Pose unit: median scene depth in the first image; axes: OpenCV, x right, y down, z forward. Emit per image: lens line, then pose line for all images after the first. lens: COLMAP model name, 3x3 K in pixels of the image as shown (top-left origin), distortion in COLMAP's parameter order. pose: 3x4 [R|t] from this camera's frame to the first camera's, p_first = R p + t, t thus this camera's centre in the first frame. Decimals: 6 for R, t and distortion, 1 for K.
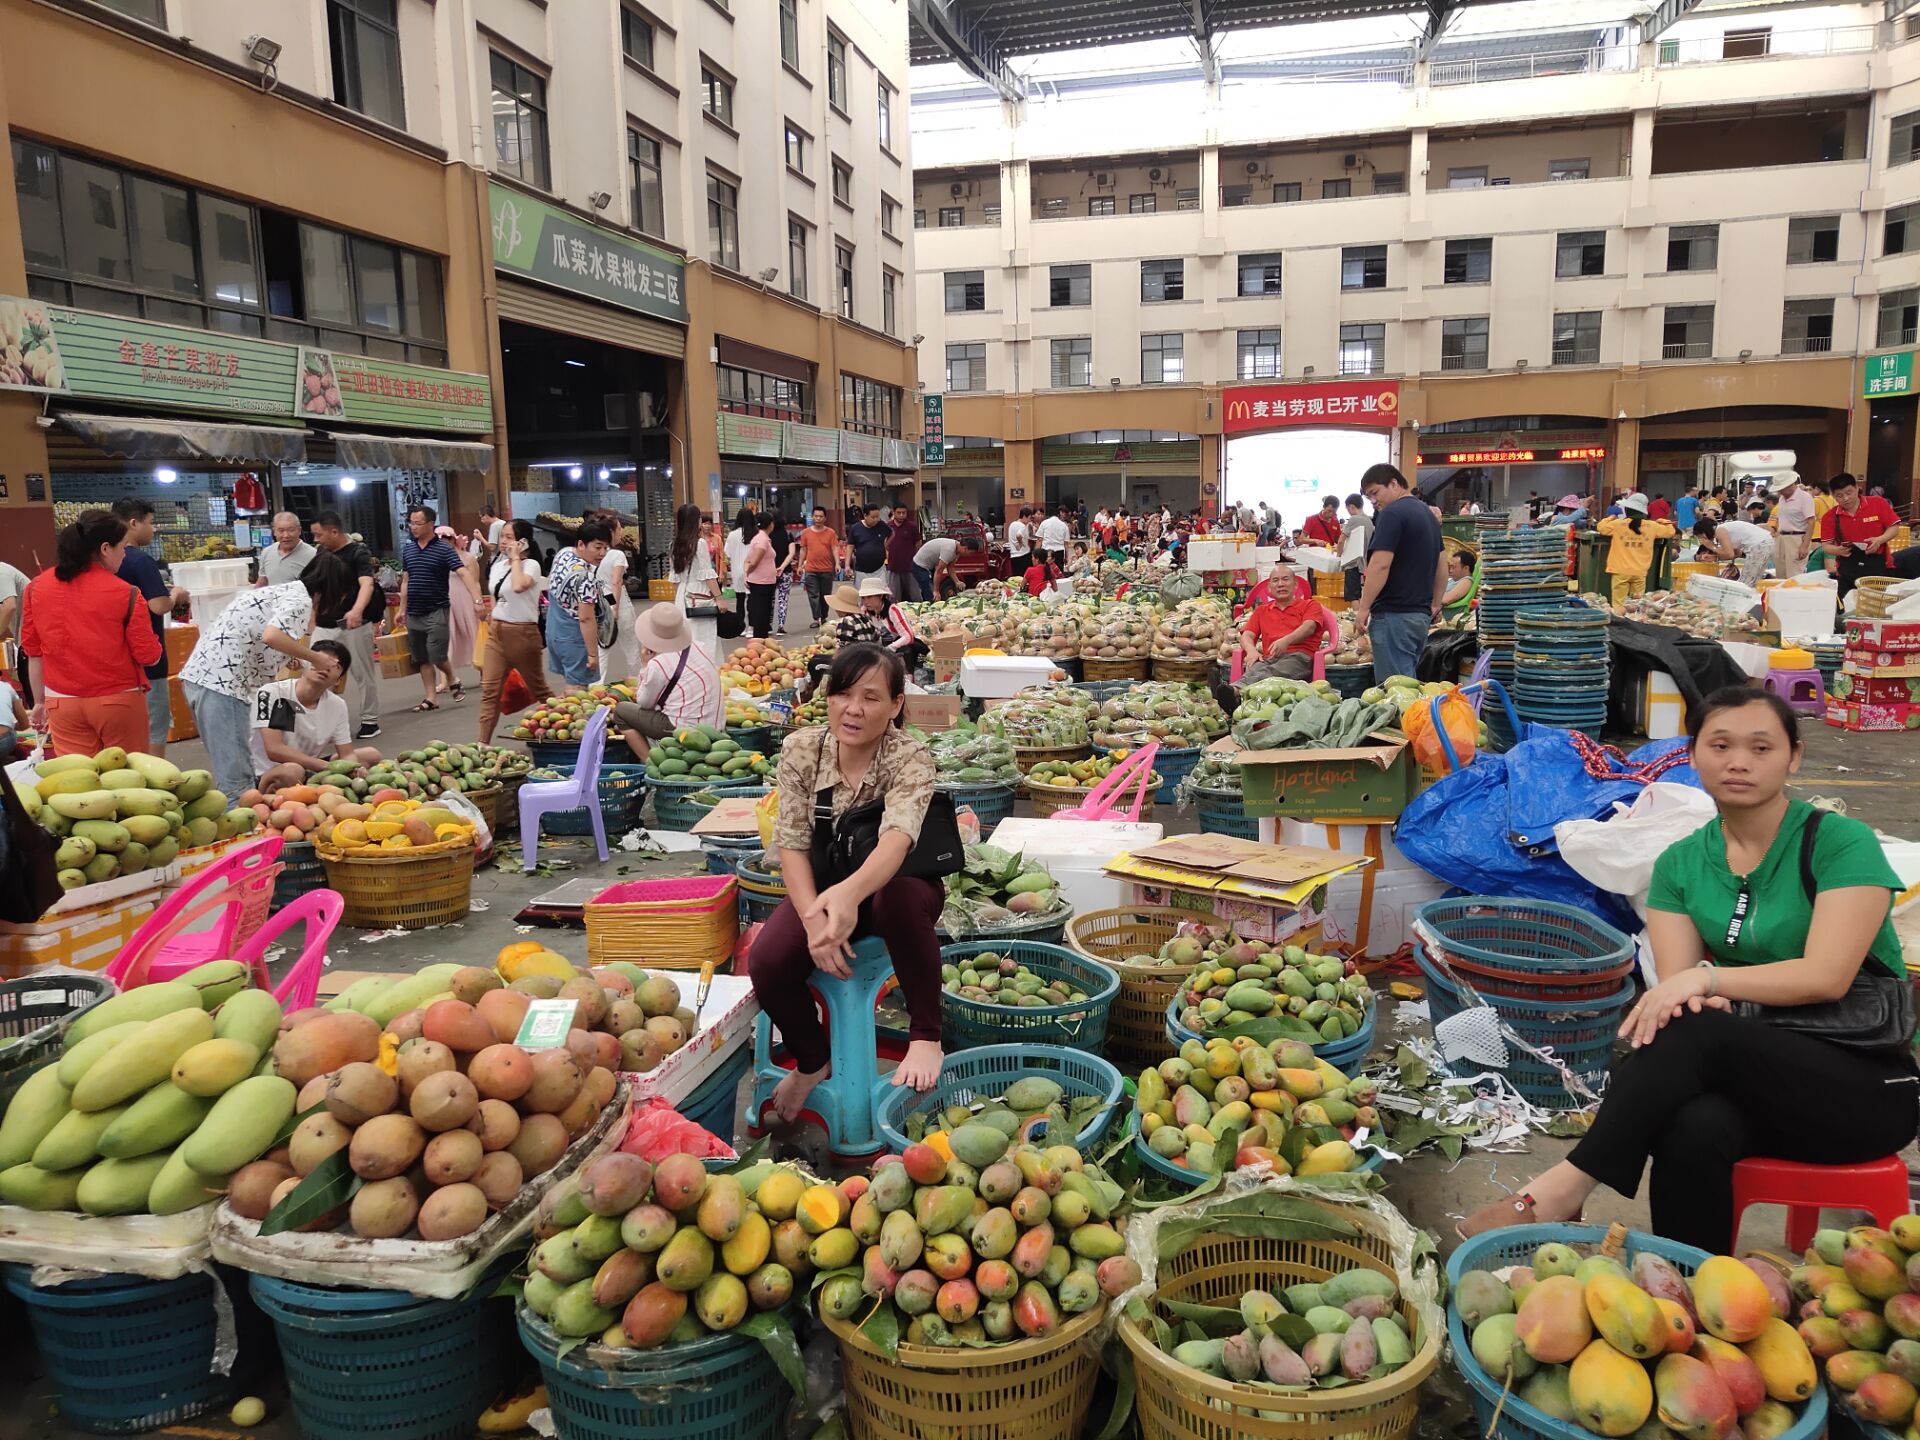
lens RADIAL K [[1493.6, 0, 960.0], [0, 1493.6, 720.0], [0, 0, 1]] dist [0.044348, -0.016209]
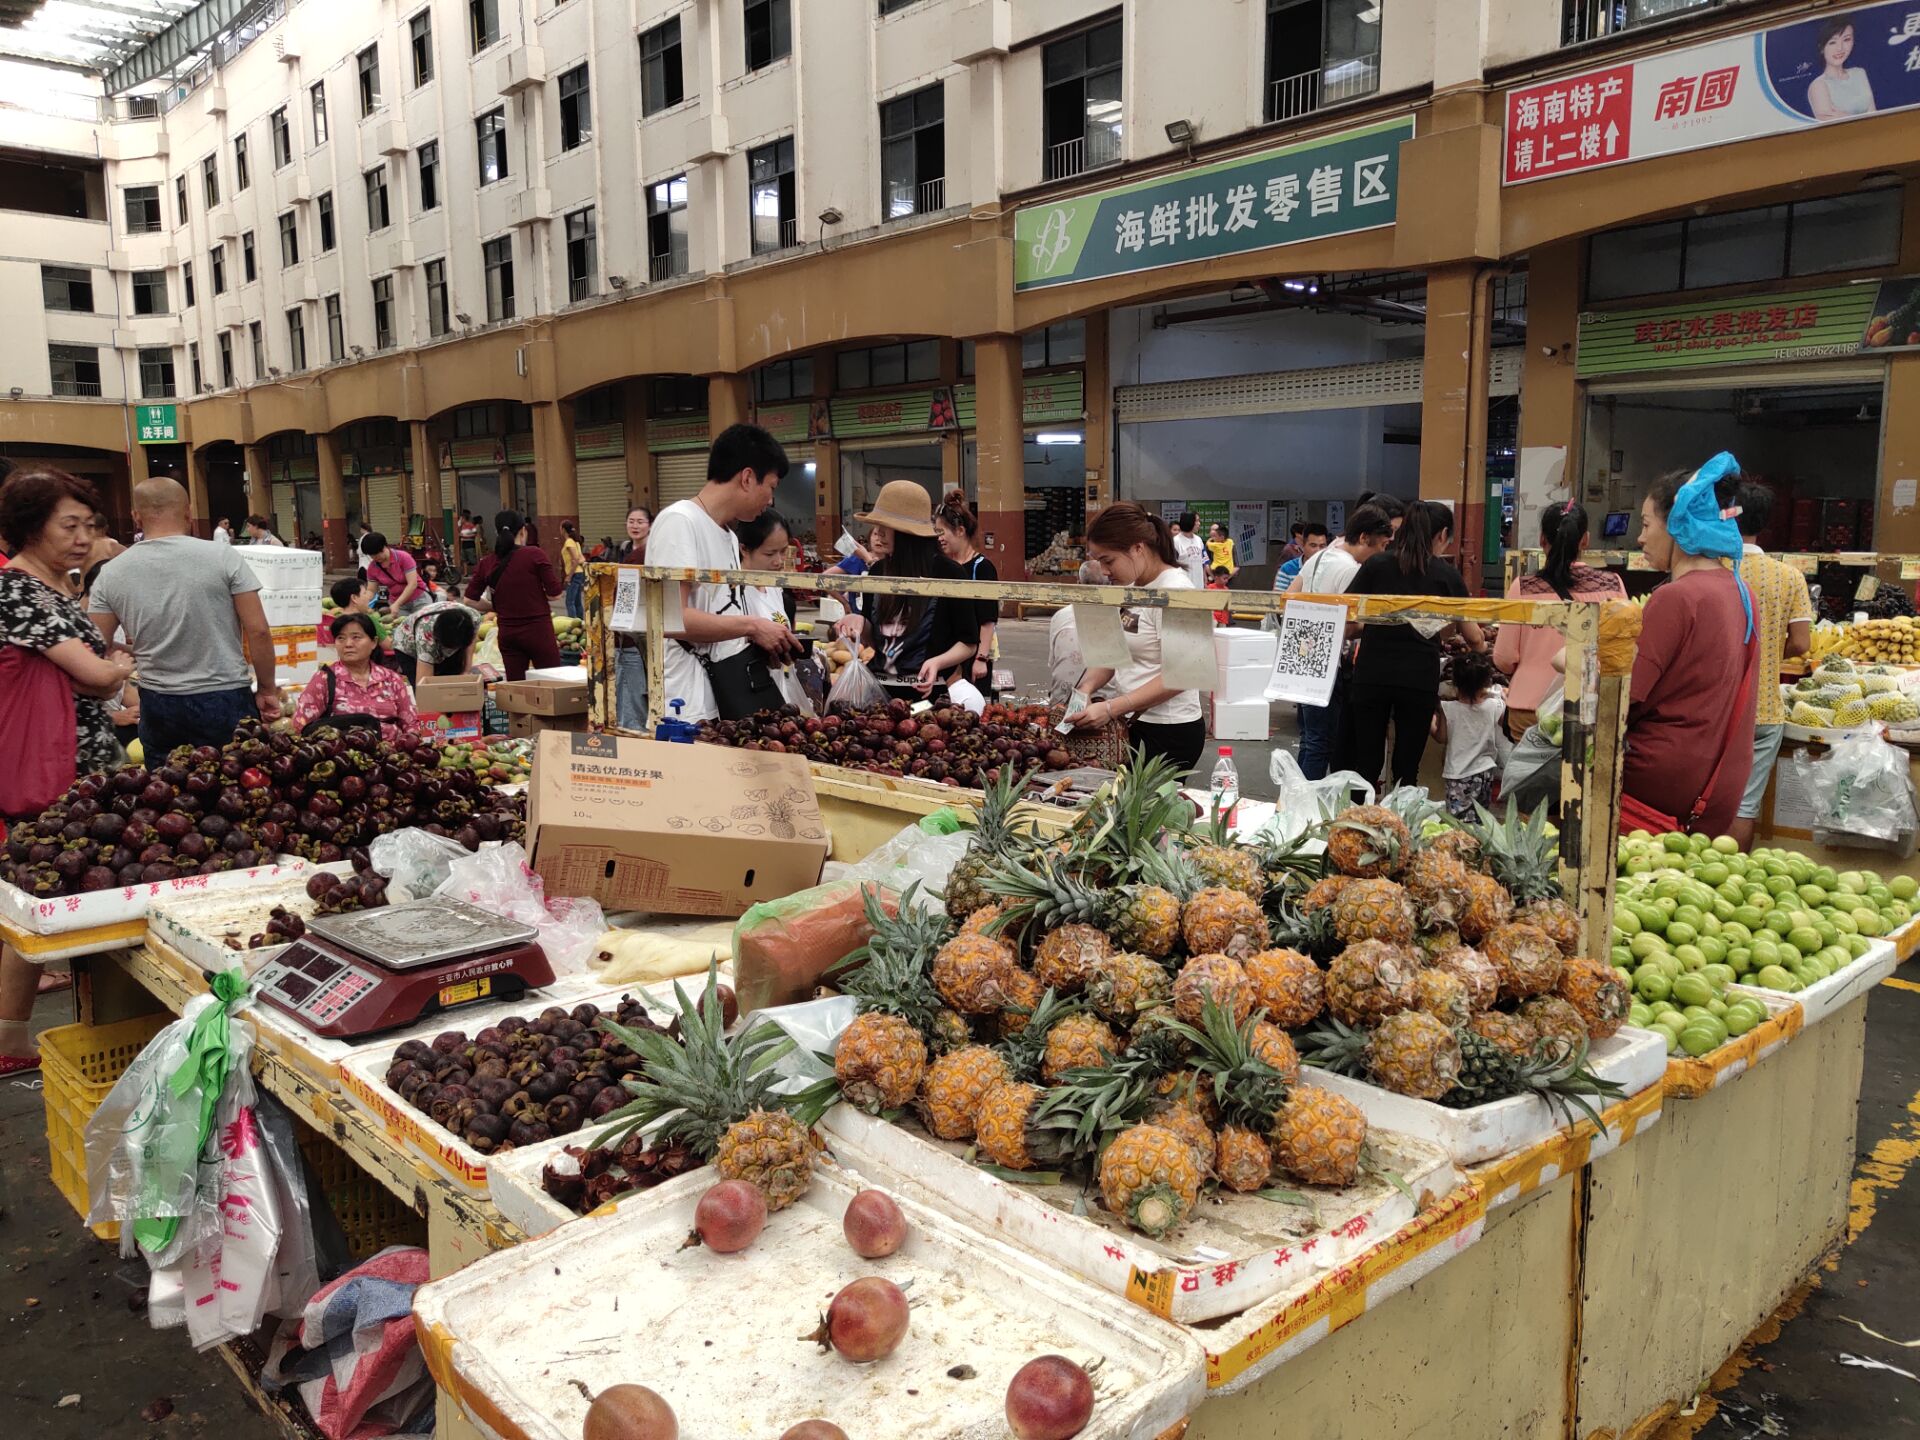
lens RADIAL K [[1493.6, 0, 960.0], [0, 1493.6, 720.0], [0, 0, 1]] dist [0.044348, -0.016209]
pose [[0.547400, -0.093373, 0.831645, -0.000601], [0.112396, 0.992955, 0.037504, 0.009447], [-0.829289, 0.072944, 0.554039, -0.071044]]
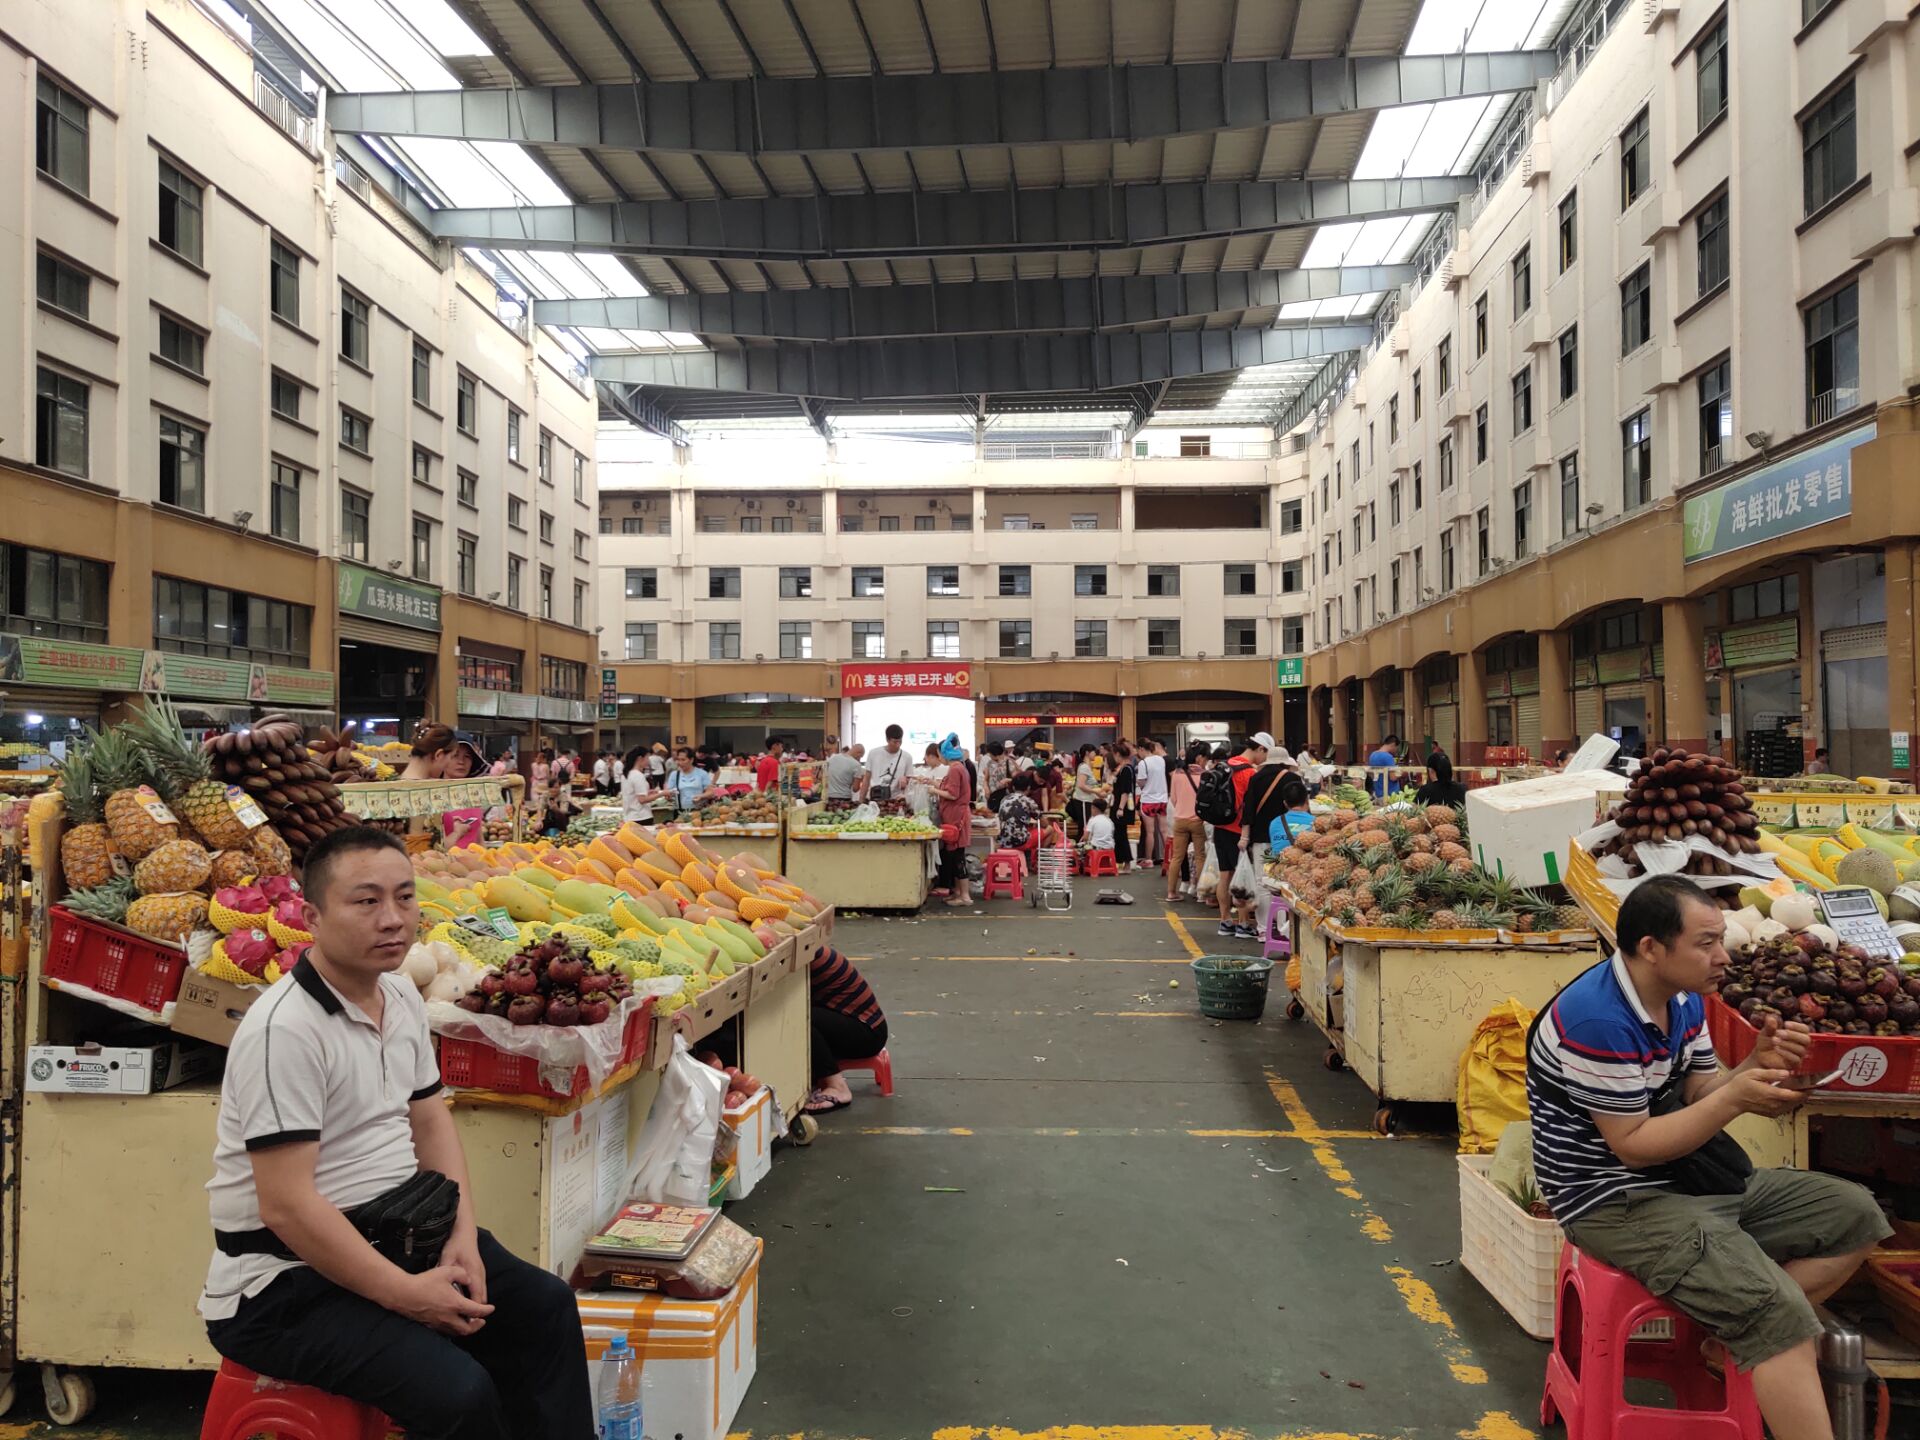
lens RADIAL K [[1493.6, 0, 960.0], [0, 1493.6, 720.0], [0, 0, 1]] dist [0.044348, -0.016209]
pose [[0.979582, 0.021068, 0.199937, 0.018215], [0.011573, 0.986936, -0.160697, 0.041433], [-0.200711, 0.159730, 0.966541, -0.300004]]
